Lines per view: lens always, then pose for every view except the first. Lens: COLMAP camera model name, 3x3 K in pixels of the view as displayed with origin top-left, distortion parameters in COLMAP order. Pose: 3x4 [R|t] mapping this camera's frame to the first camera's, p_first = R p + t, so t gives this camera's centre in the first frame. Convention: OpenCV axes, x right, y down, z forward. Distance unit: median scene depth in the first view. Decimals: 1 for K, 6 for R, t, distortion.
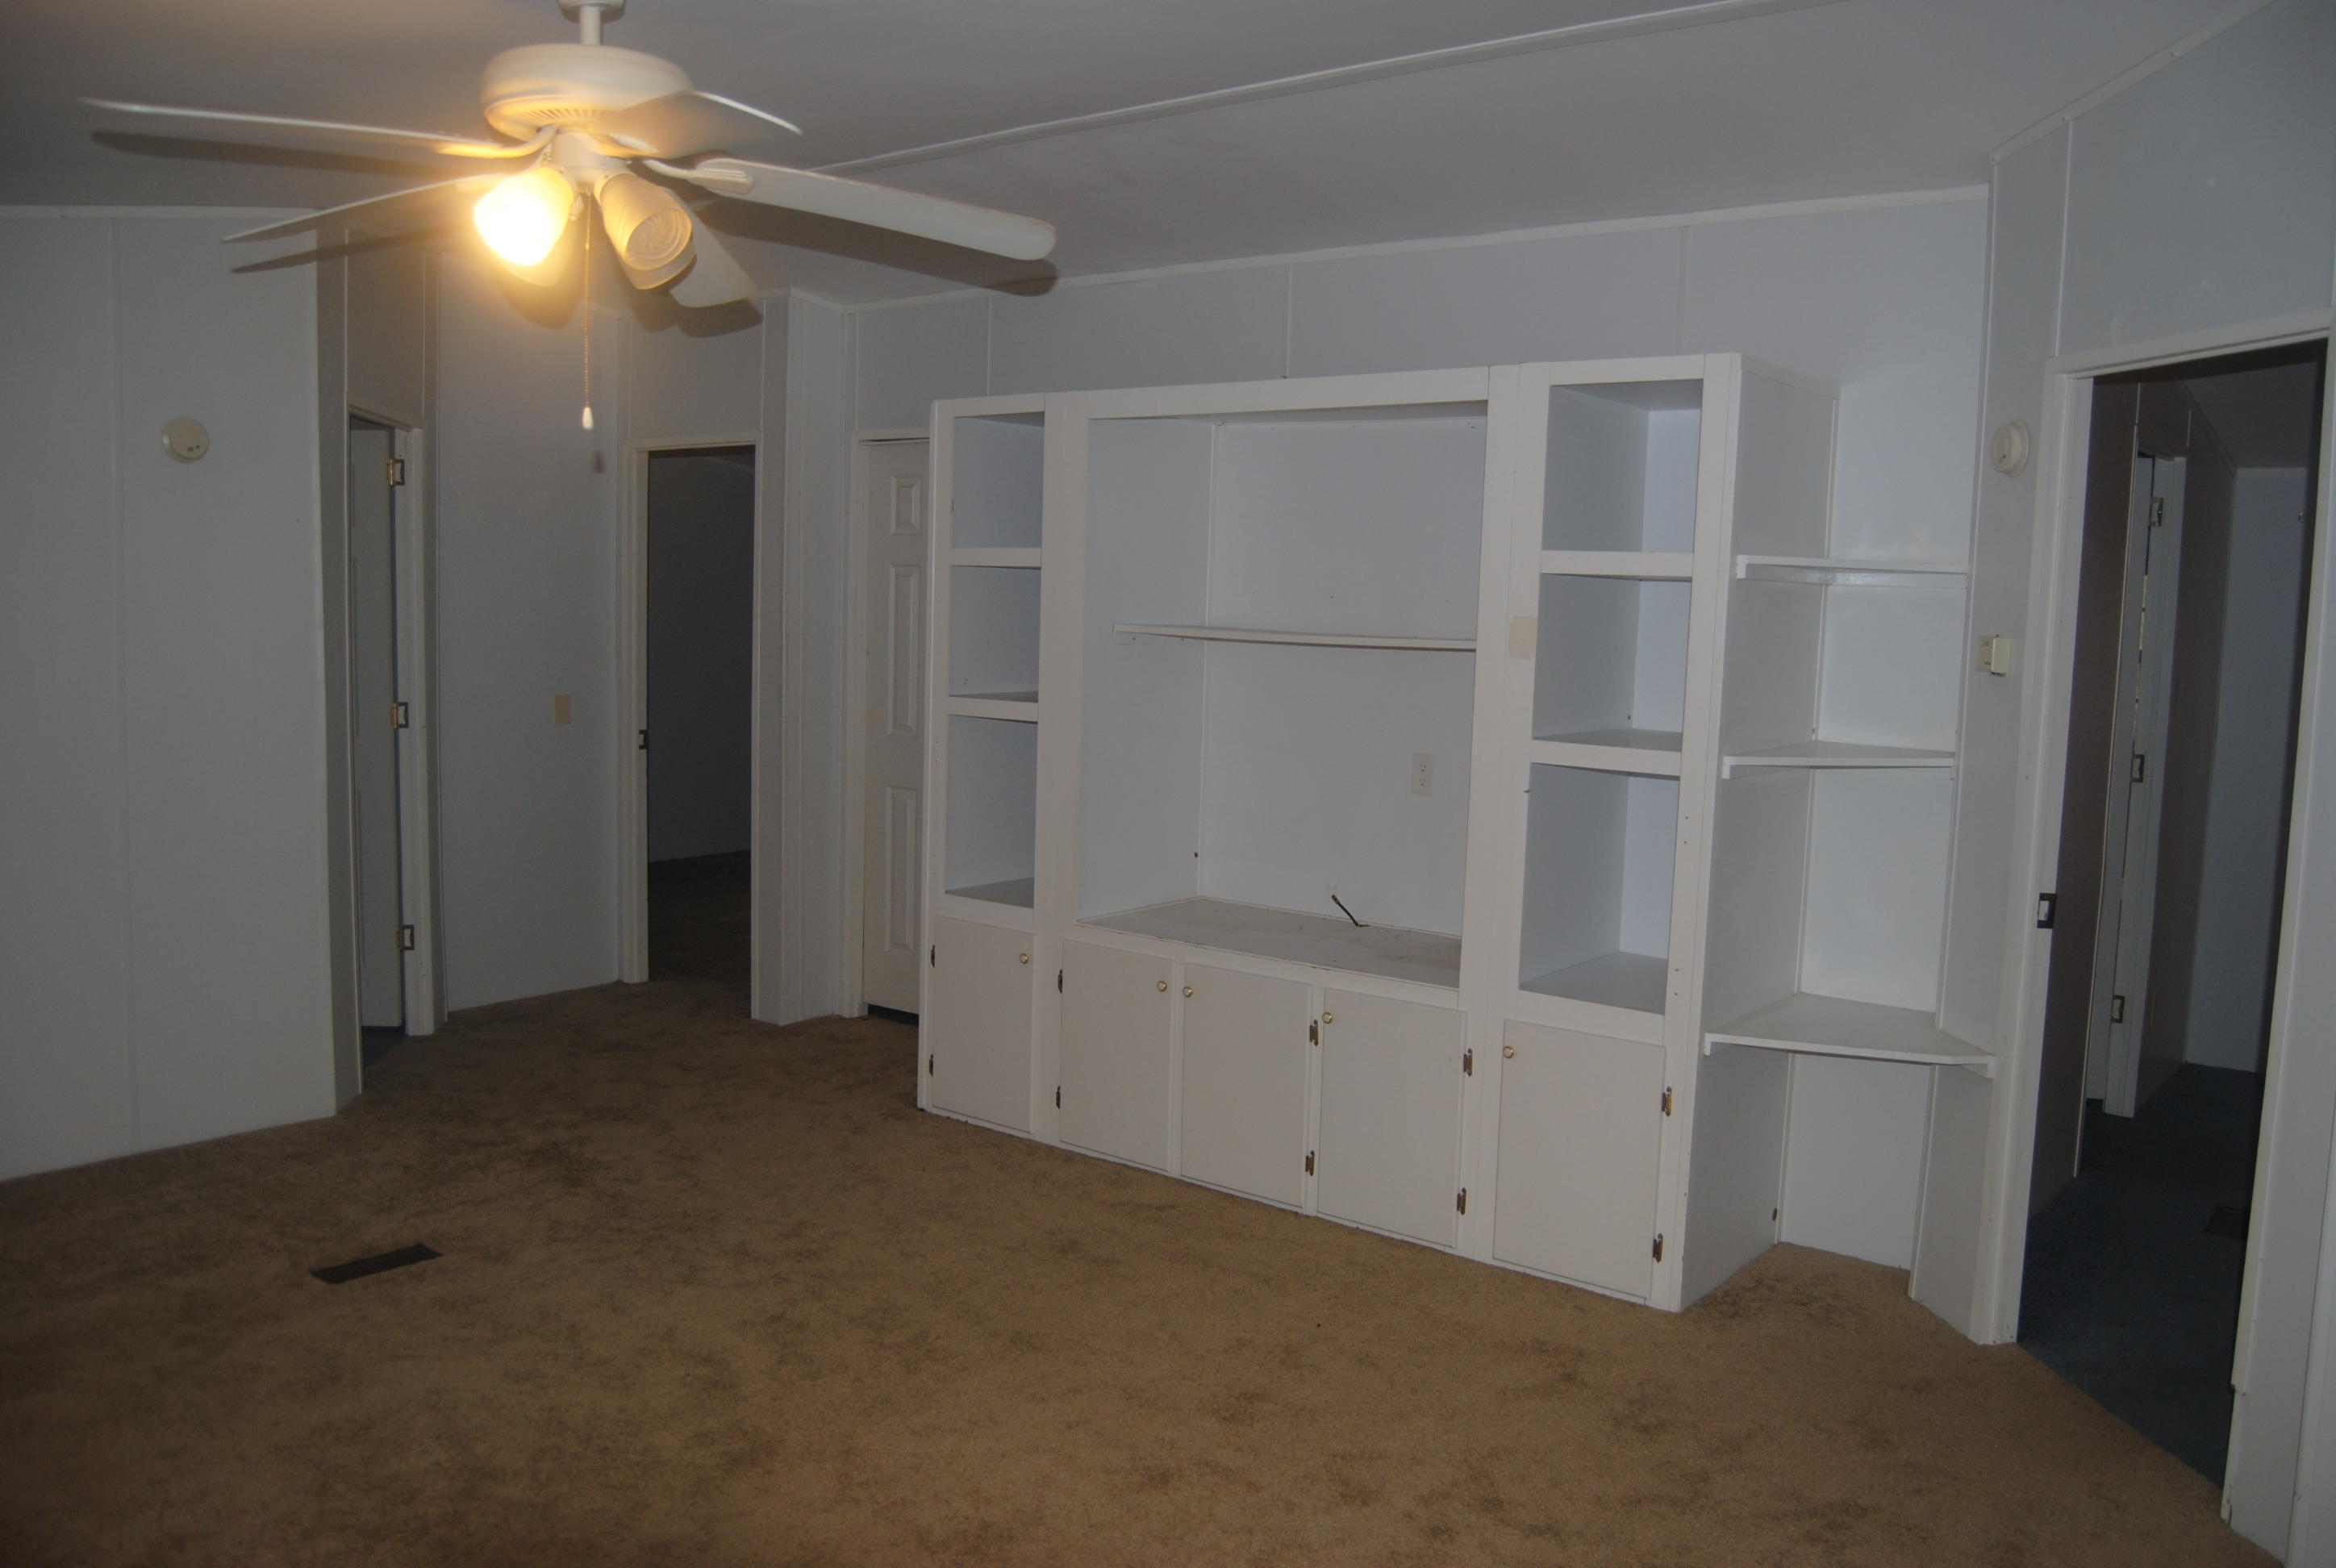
lens RADIAL K [[1900.6, 0, 1169.0], [0, 1900.6, 791.8], [0, 0, 1]] dist [-0.081453, -0.001622]
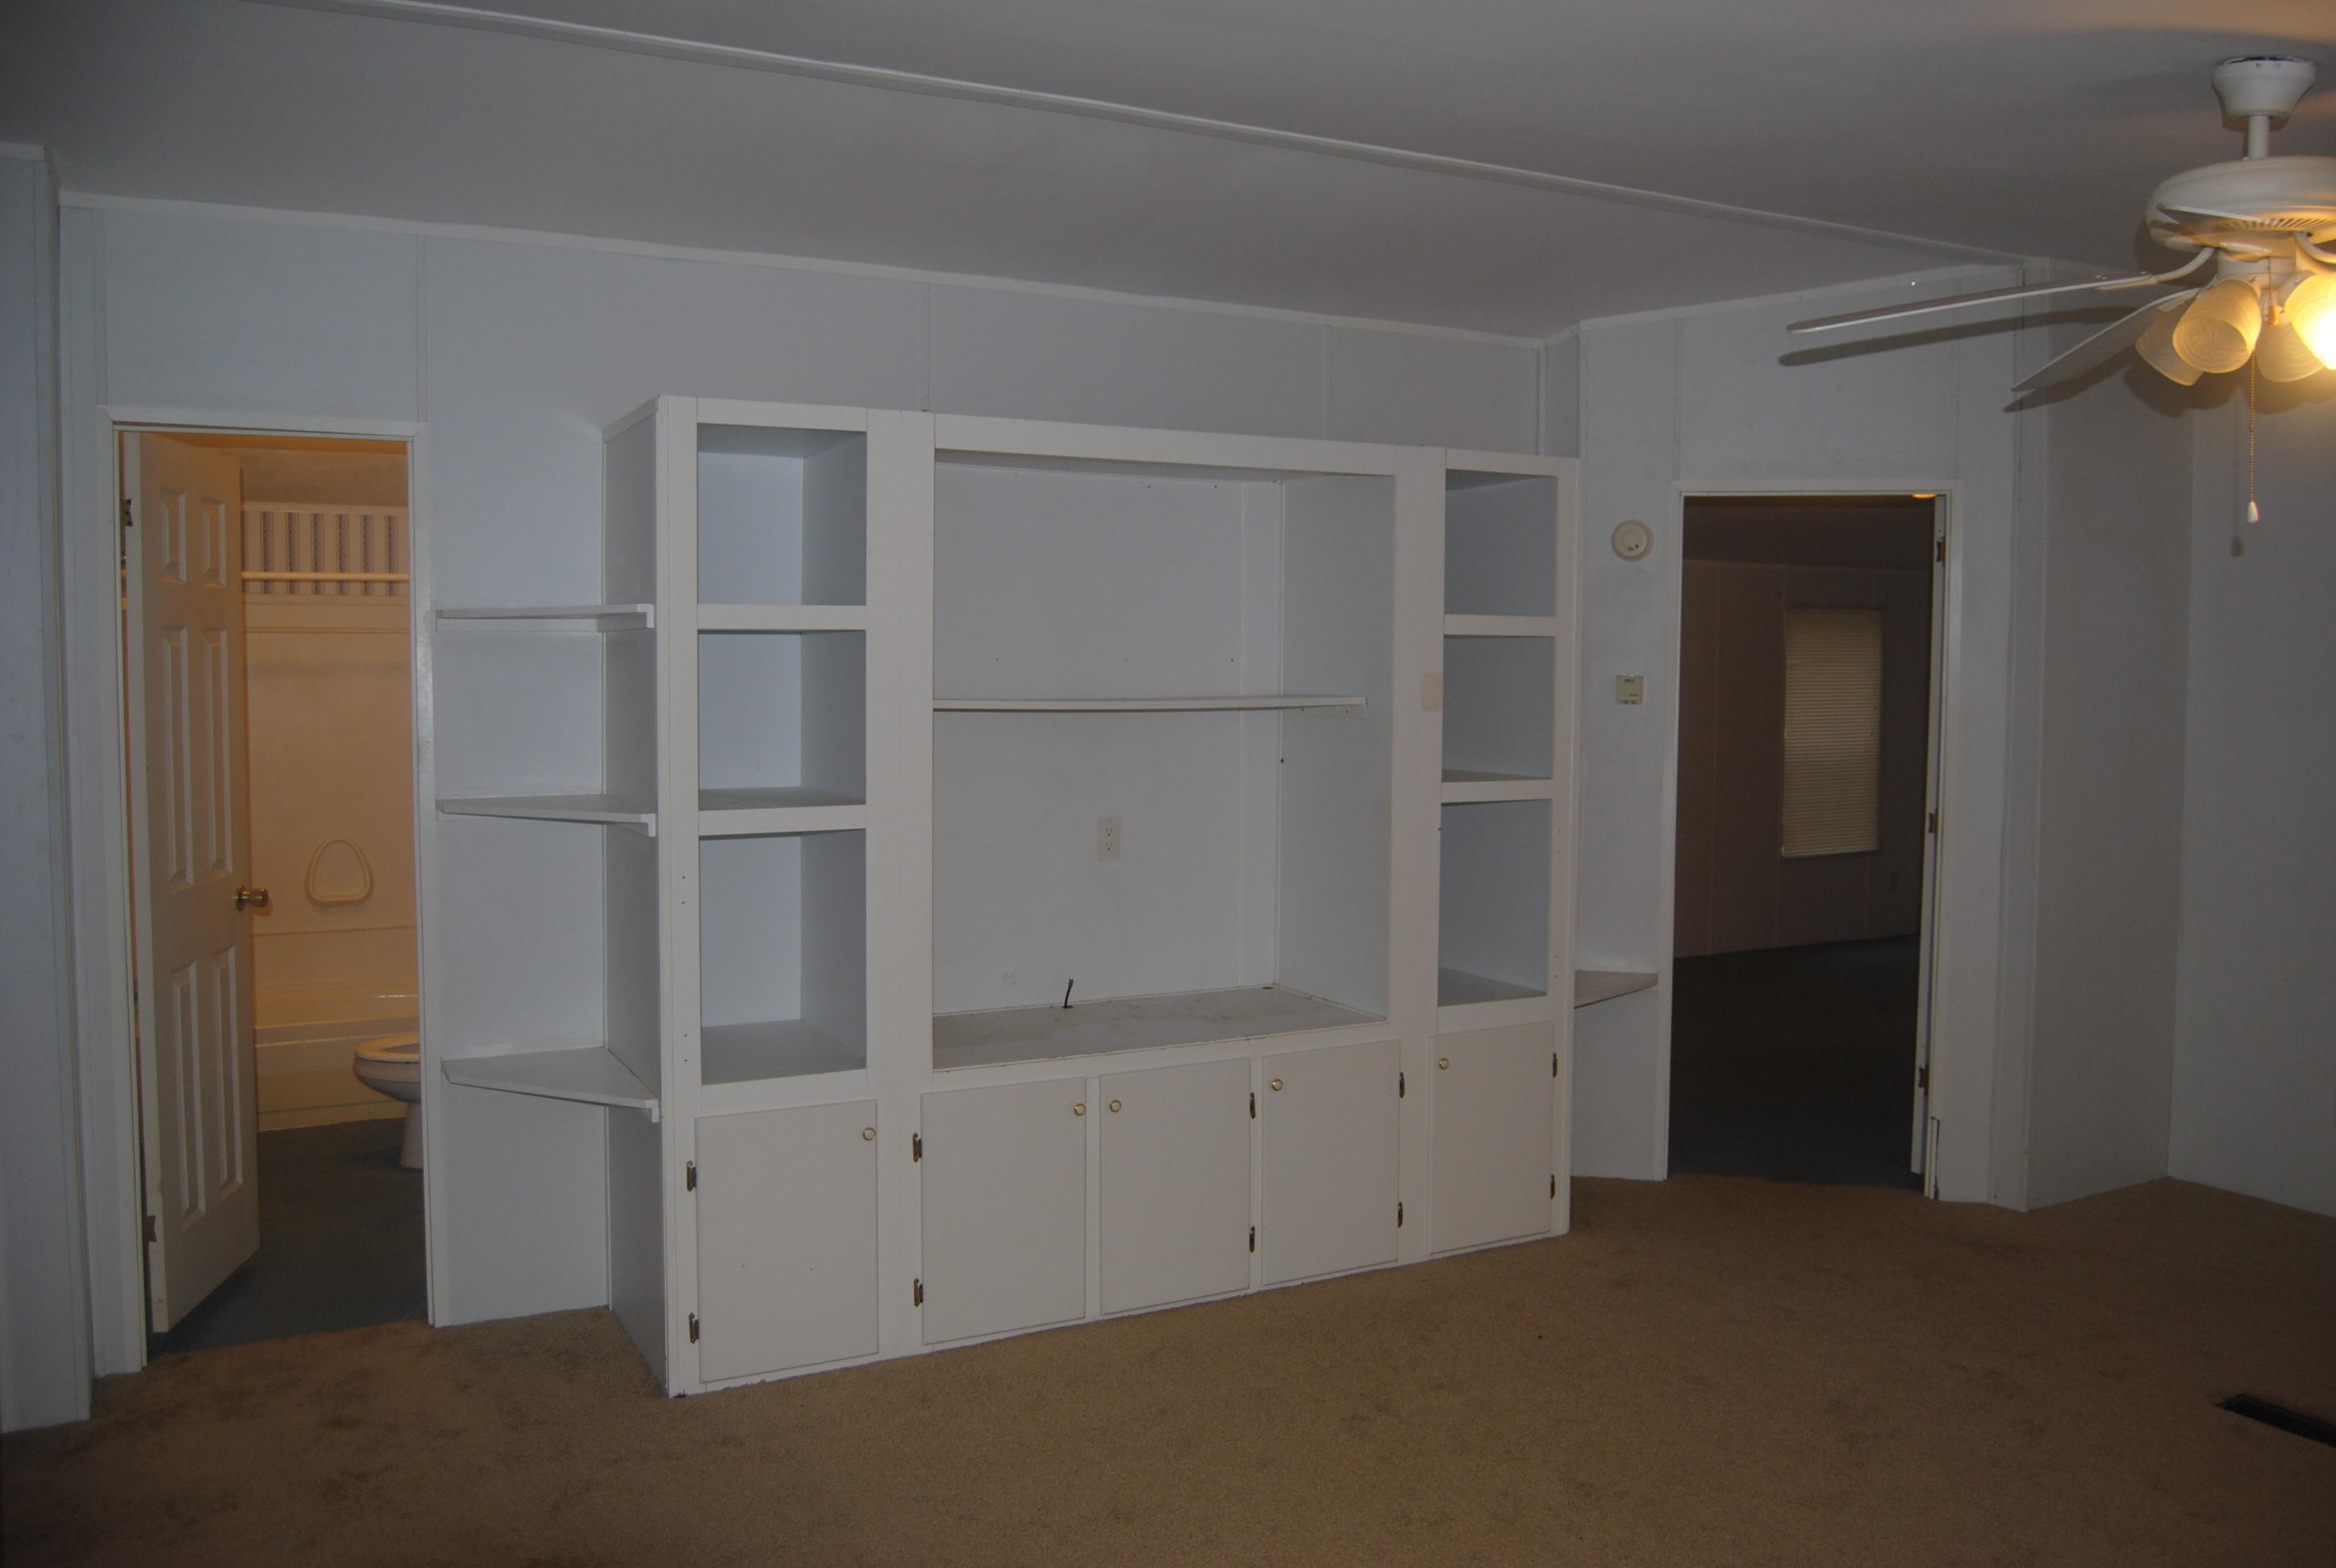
lens RADIAL K [[1900.6, 0, 1168.2], [0, 1900.6, 775.5], [0, 0, 1]] dist [-0.081453, -0.001622]
pose [[0.375142, -0.081459, 0.923381, -0.872702], [0.103603, 0.993575, 0.045560, -0.095892], [-0.921159, 0.078573, 0.381171, 0.692169]]
